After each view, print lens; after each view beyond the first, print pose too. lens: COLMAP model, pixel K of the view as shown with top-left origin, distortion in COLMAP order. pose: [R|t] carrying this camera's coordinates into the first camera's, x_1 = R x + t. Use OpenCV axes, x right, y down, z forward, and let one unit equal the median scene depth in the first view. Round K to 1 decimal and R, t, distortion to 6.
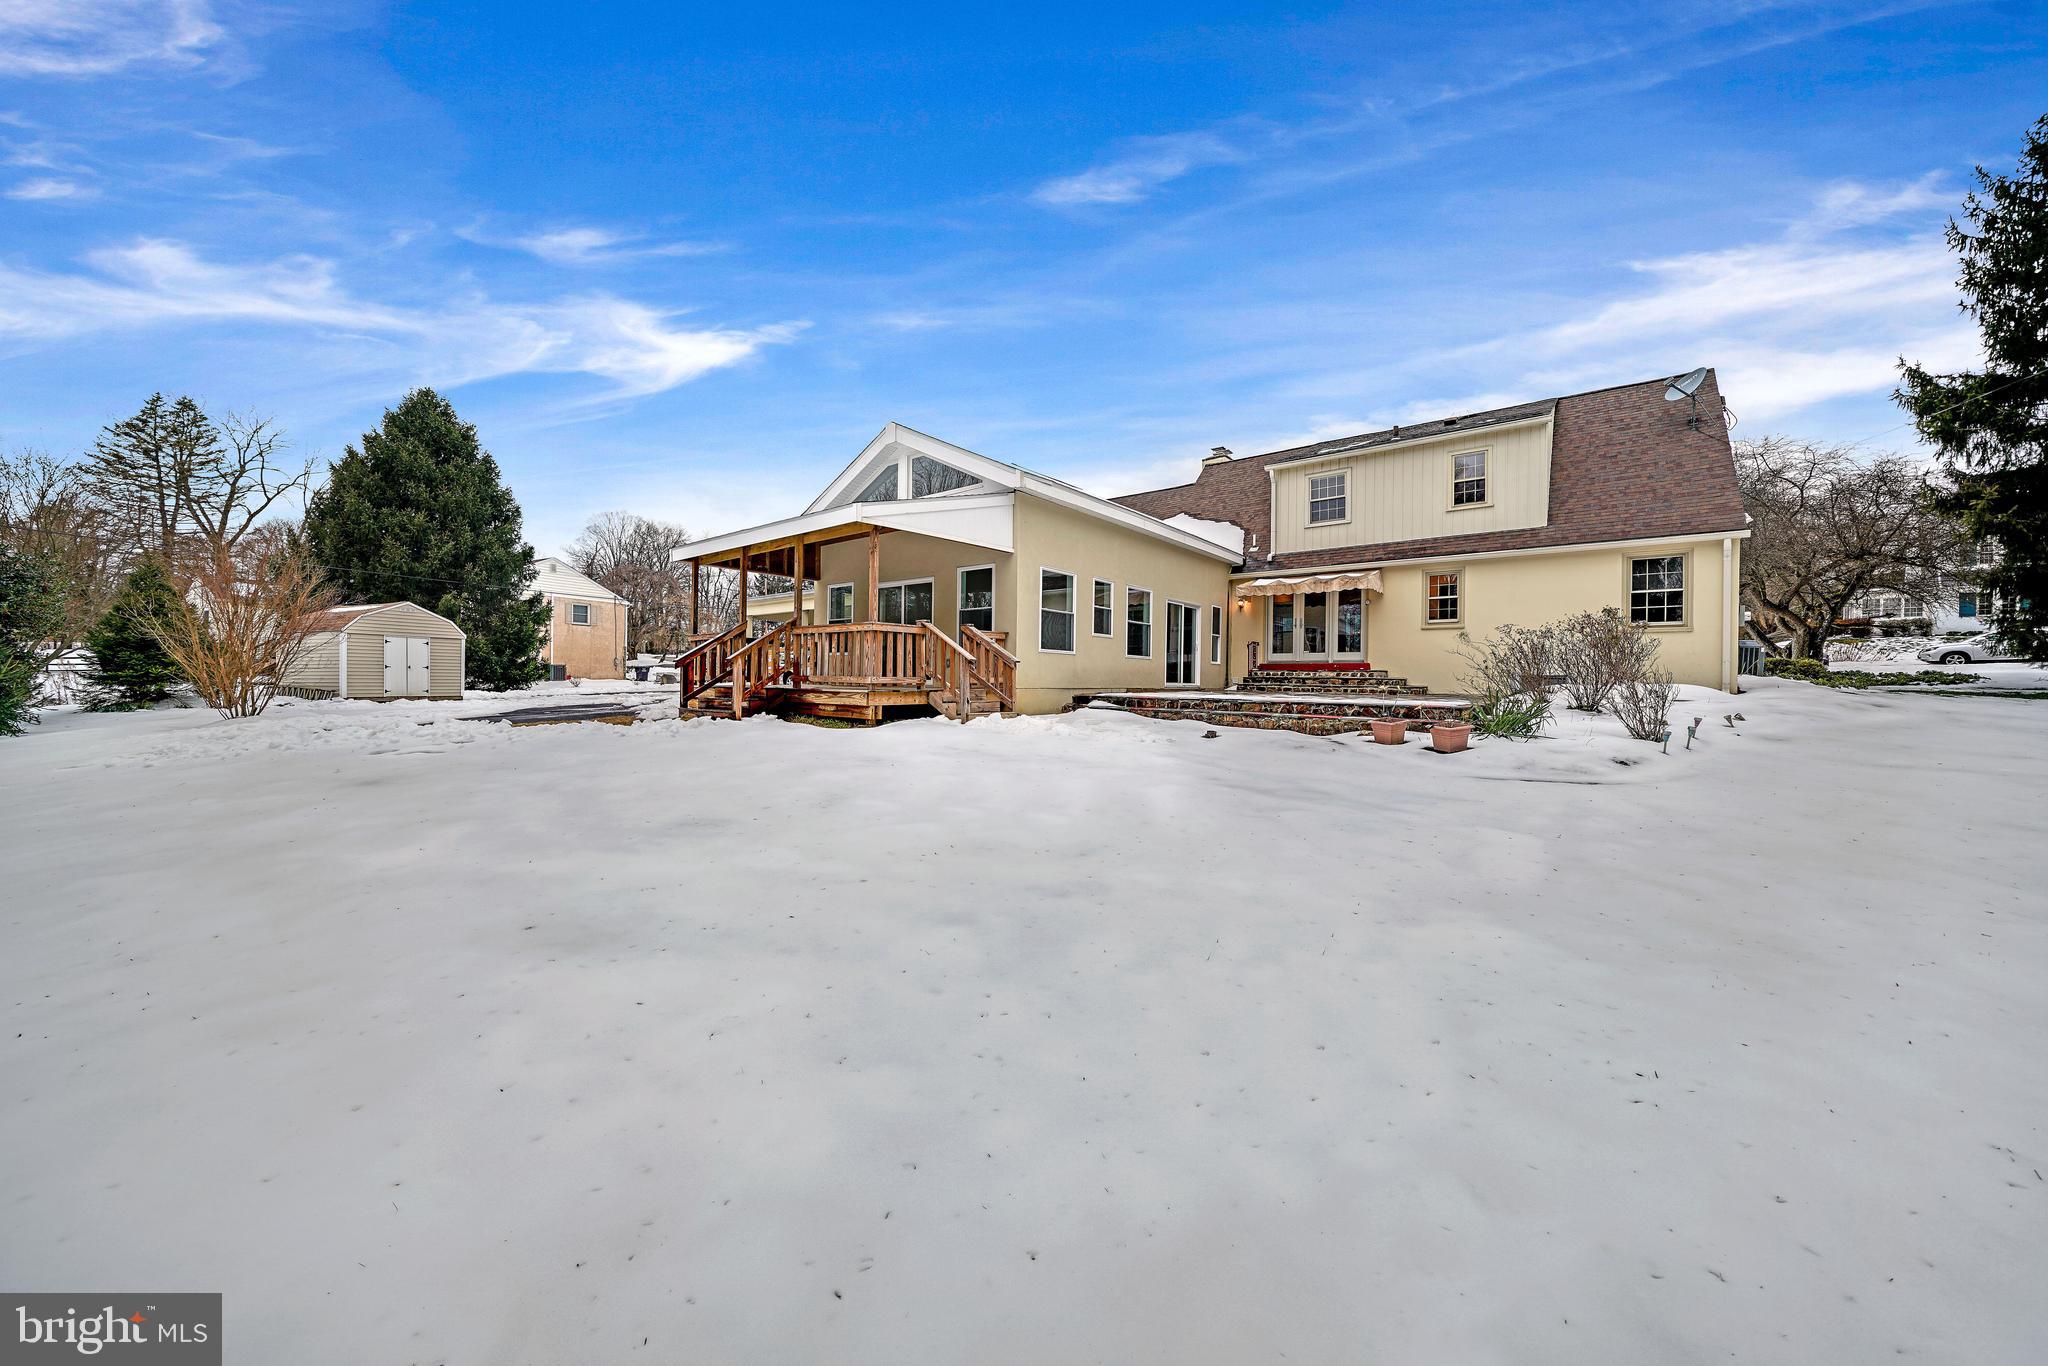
lens RADIAL K [[705.6, 0, 1031.3], [0, 705.6, 673.6], [0, 0, 1]] dist [-0.013179, 0.000750]
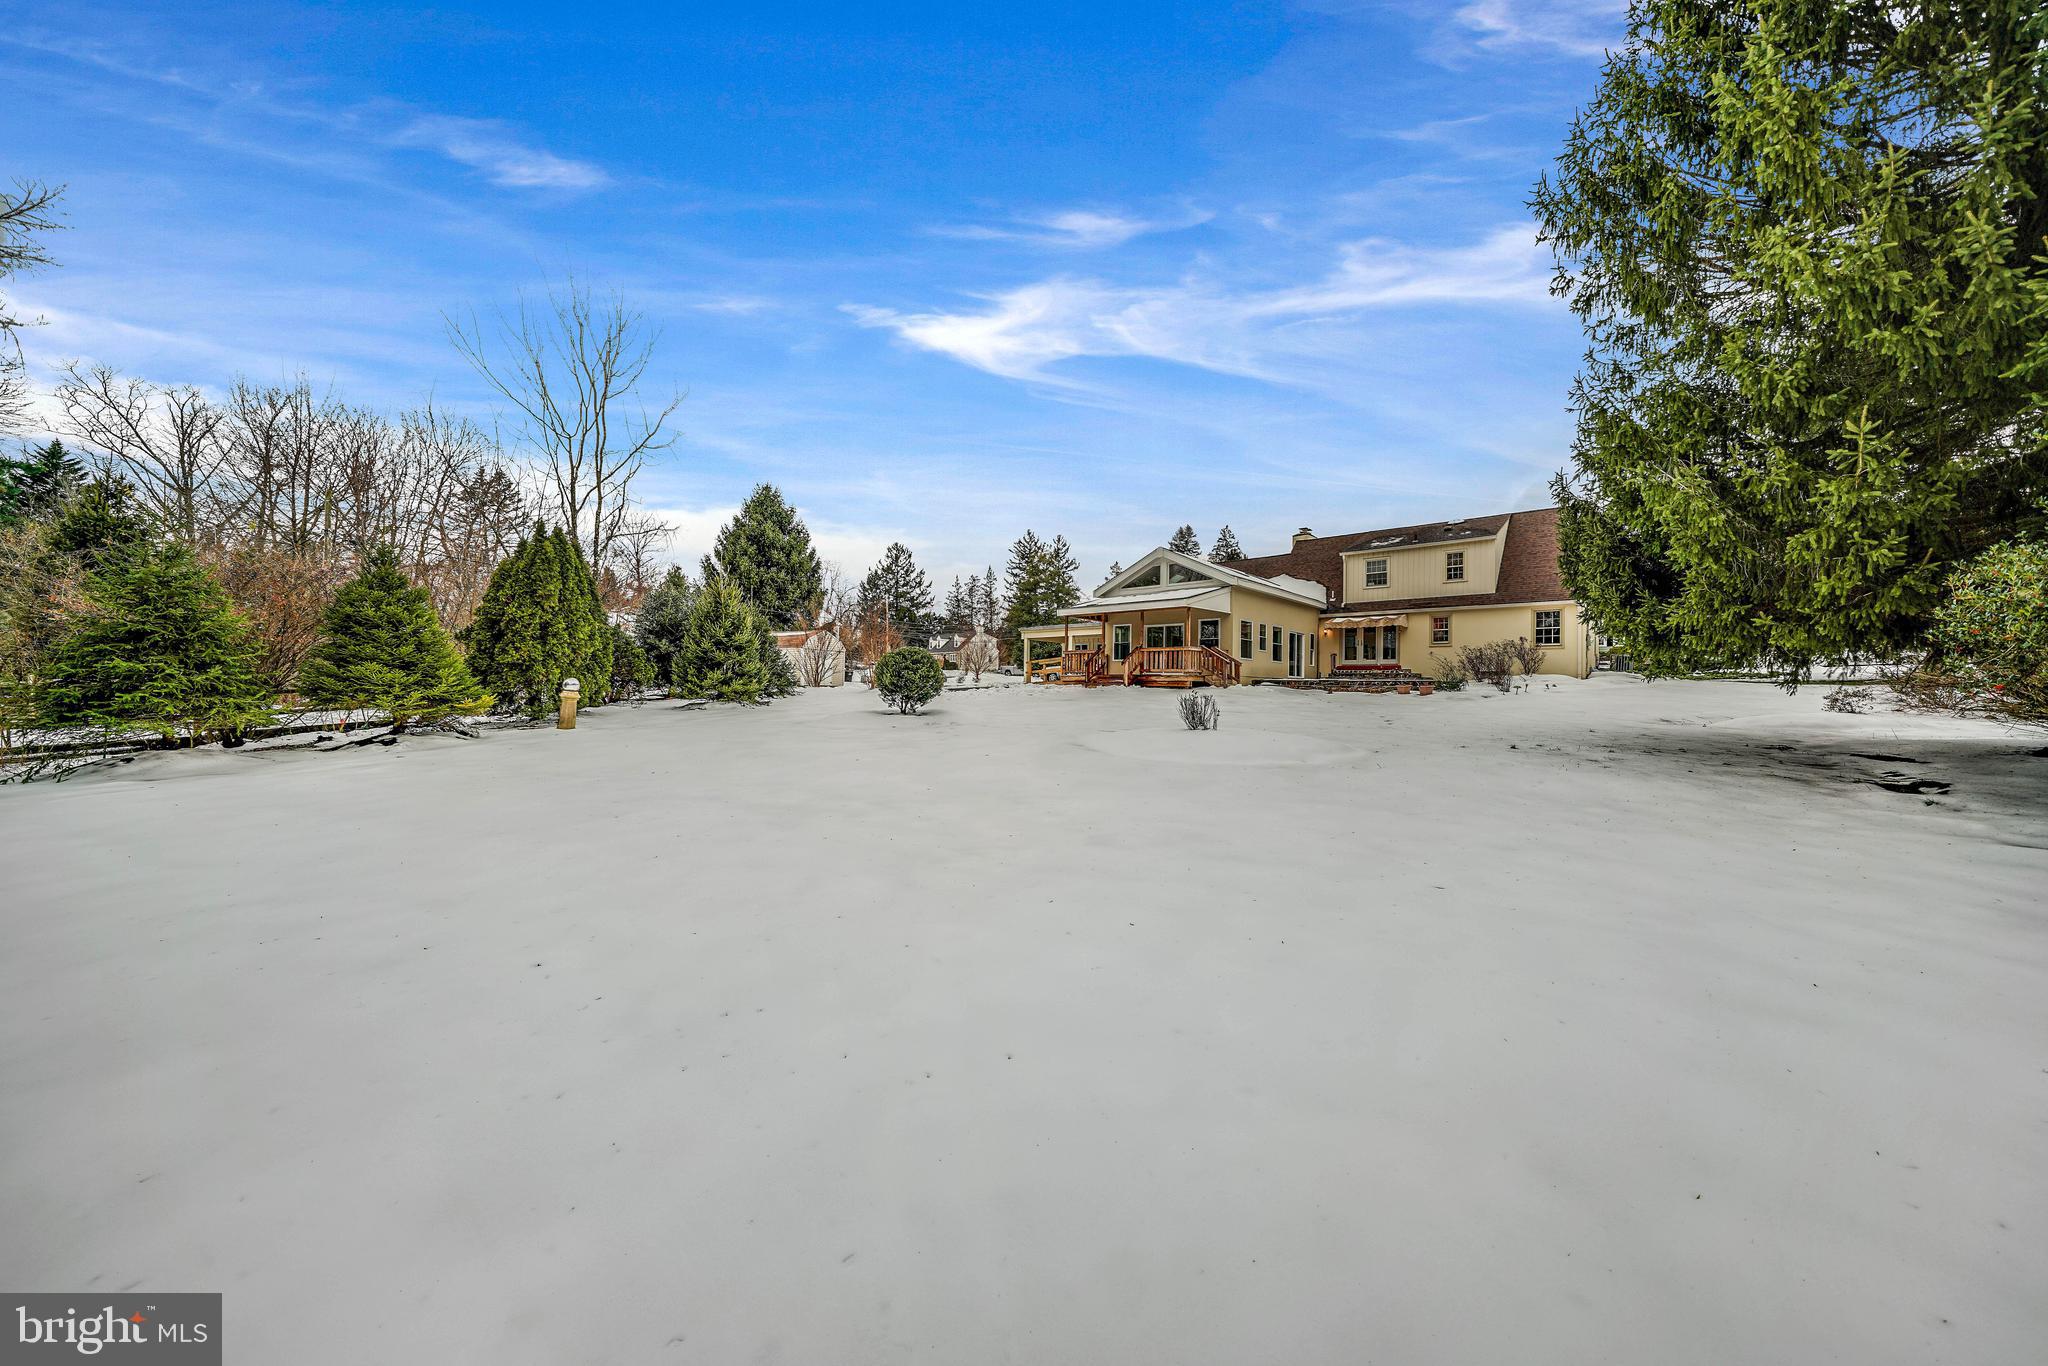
lens RADIAL K [[705.6, 0, 1029.2], [0, 705.6, 671.2], [0, 0, 1]] dist [-0.013179, 0.000750]
pose [[0.998558, 0.000095, -0.053689, -0.372991], [-0.000923, 0.999881, -0.015415, 0.028720], [0.053681, 0.015442, 0.998439, -0.847070]]
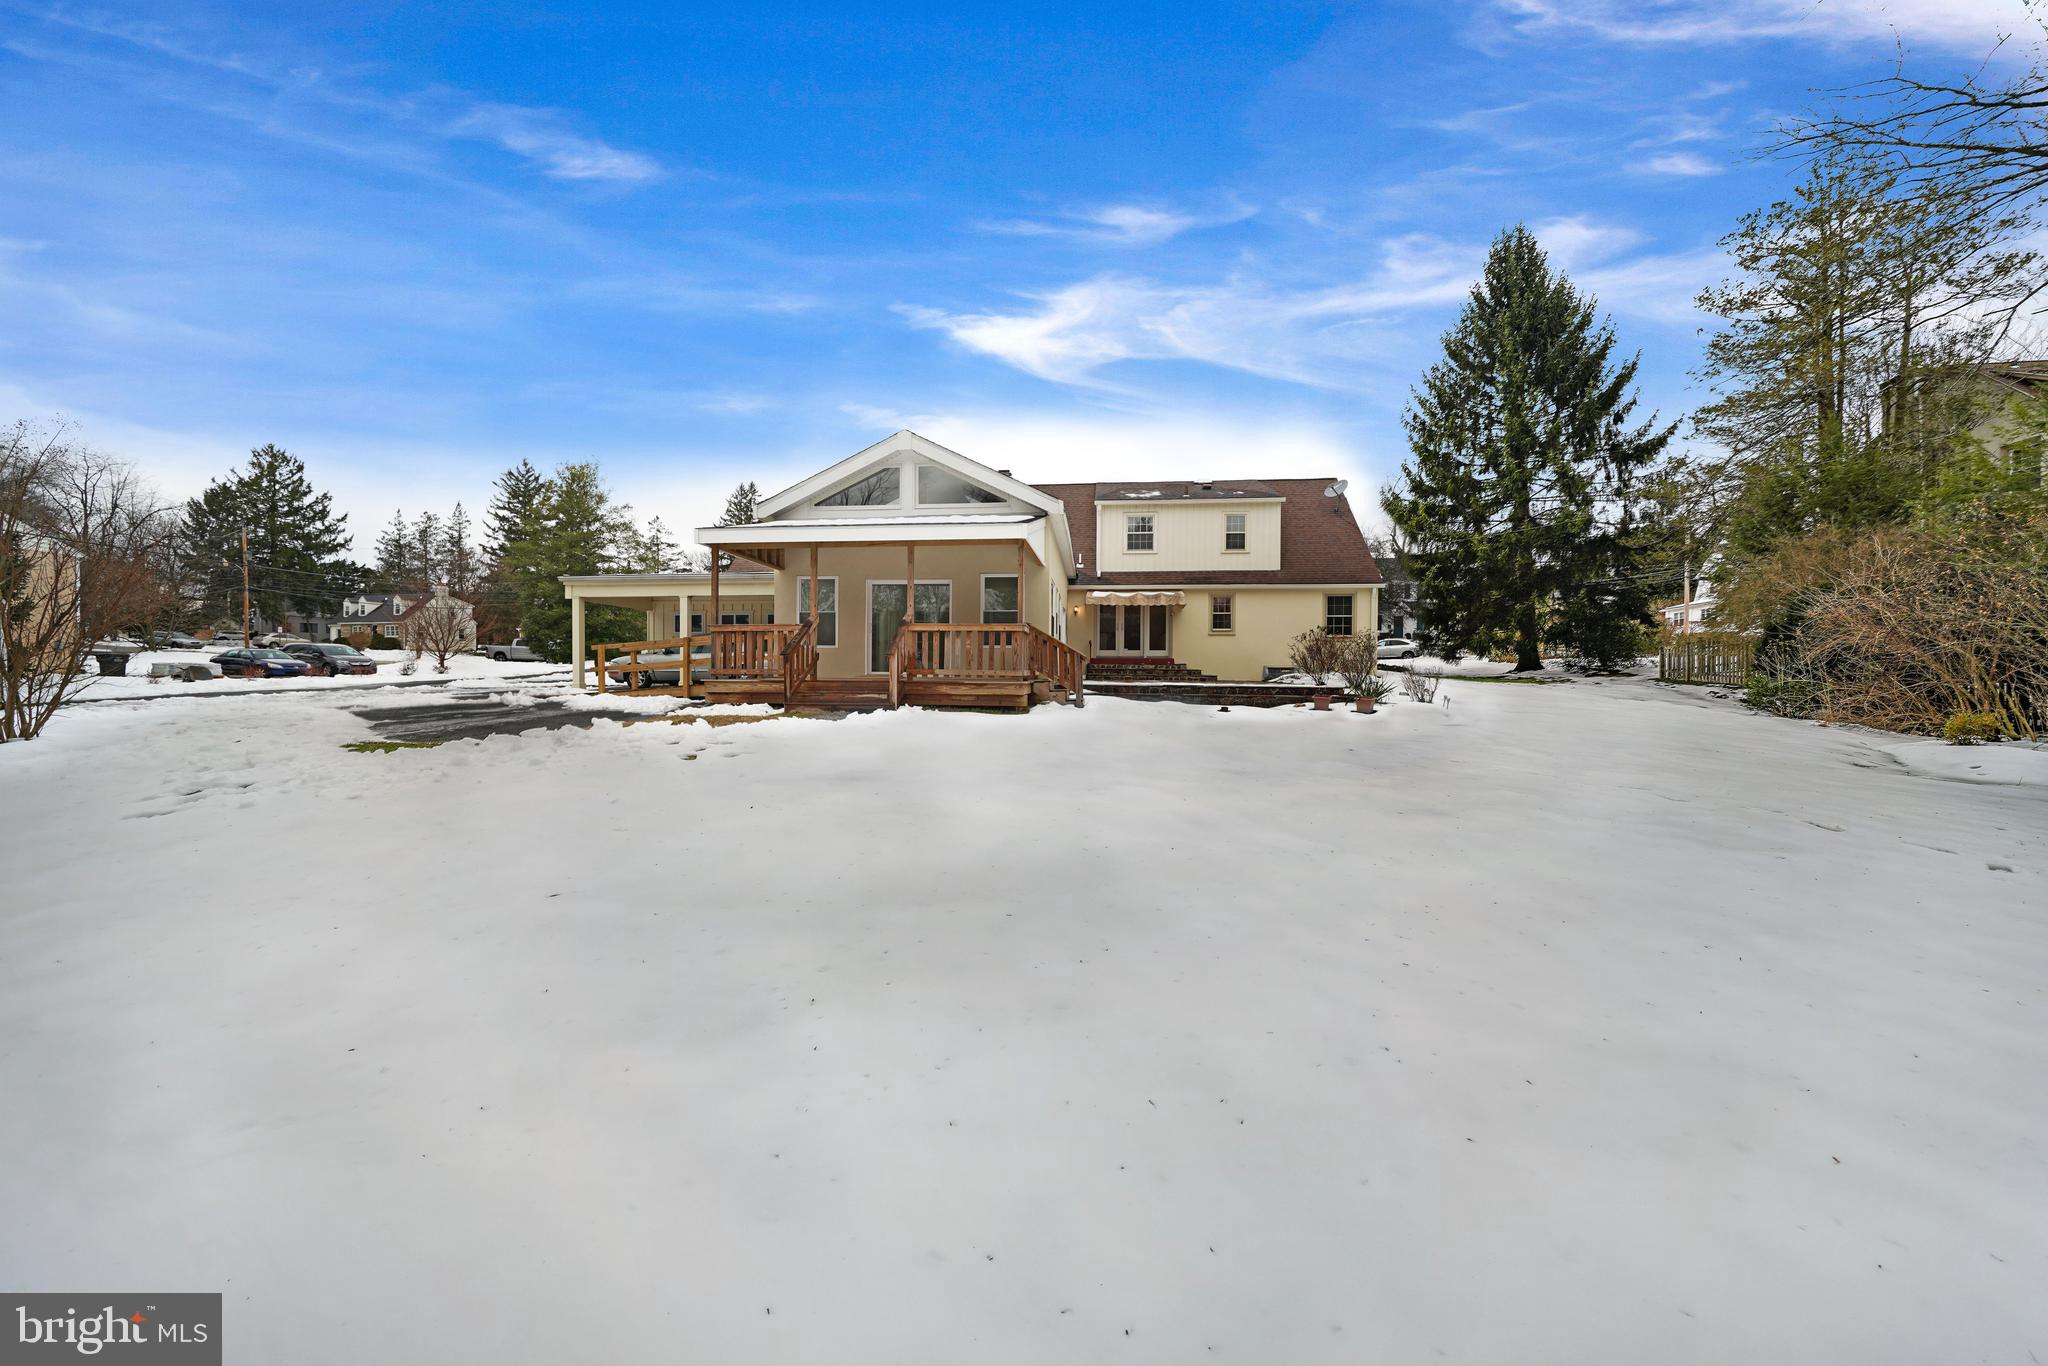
lens RADIAL K [[705.6, 0, 1014.6], [0, 705.6, 675.2], [0, 0, 1]] dist [-0.013179, 0.000750]
pose [[0.844025, -0.006433, 0.536265, -0.506621], [-0.002676, 0.999865, 0.016205, -0.003477], [-0.536297, -0.015113, 0.843894, 0.009314]]
